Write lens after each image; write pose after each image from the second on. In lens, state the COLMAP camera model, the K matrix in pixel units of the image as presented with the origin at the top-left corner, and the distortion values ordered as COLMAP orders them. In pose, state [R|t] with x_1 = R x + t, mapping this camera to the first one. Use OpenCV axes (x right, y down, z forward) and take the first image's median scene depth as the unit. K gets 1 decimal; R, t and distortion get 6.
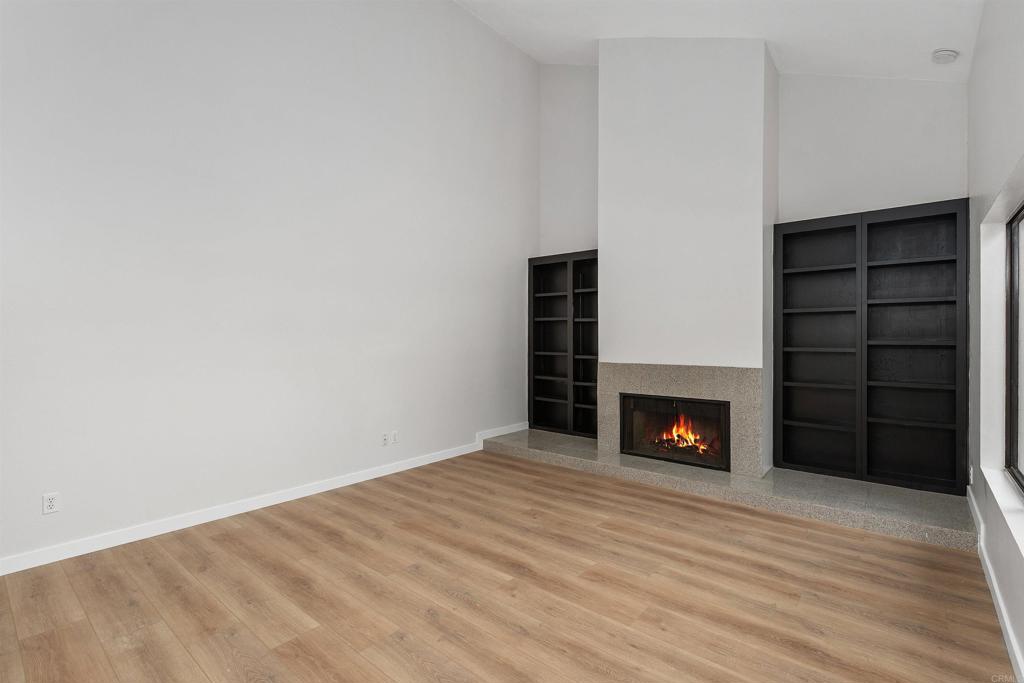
lens RADIAL K [[466.2, 0, 512.0], [0, 466.2, 341.5], [0, 0, 1]] dist [0.000224, -0.000210]
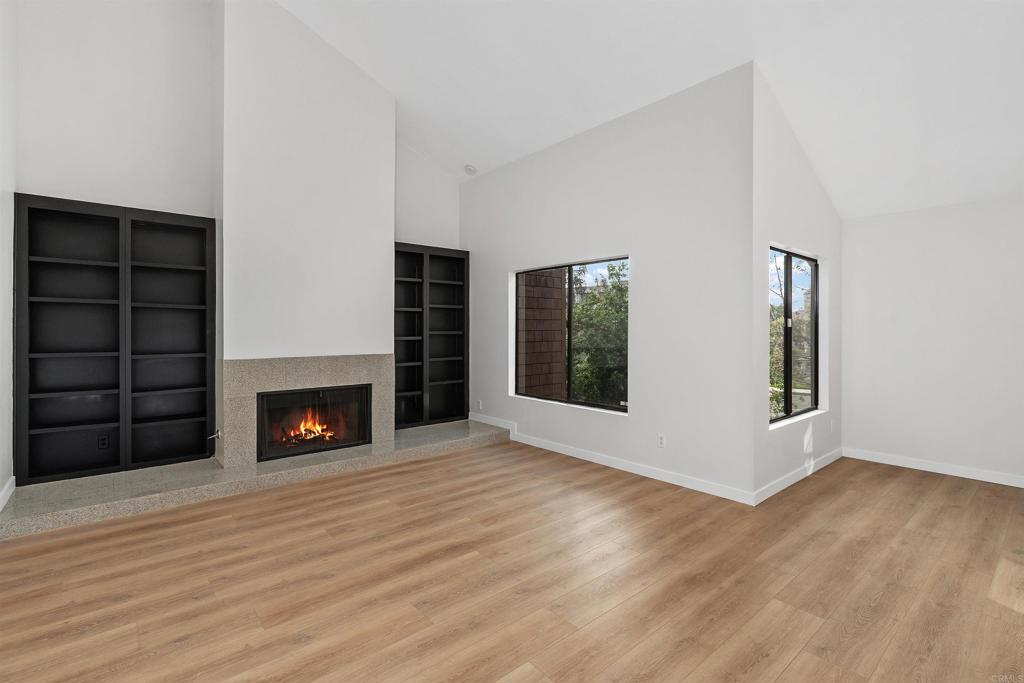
lens RADIAL K [[457.2, 0, 513.6], [0, 457.2, 331.7], [0, 0, 1]] dist [-0.001934, -0.000695]
pose [[0.181742, 0.000470, 0.983346, -0.620505], [0.015570, 0.999873, -0.003356, 0.007152], [-0.983223, 0.015921, 0.181711, 0.444458]]
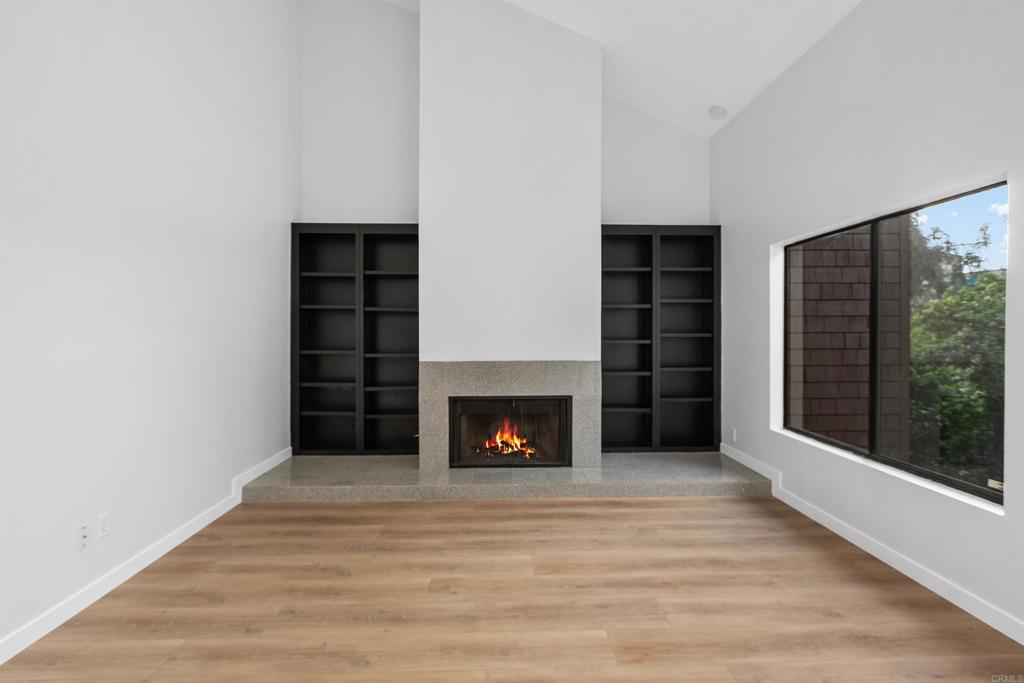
lens RADIAL K [[457.2, 0, 513.6], [0, 457.2, 331.7], [0, 0, 1]] dist [-0.001934, -0.000695]
pose [[0.747932, 0.003288, 0.663767, -0.273608], [0.006580, 0.999902, -0.012367, 0.004727], [-0.663743, 0.013618, 0.747837, 0.363017]]
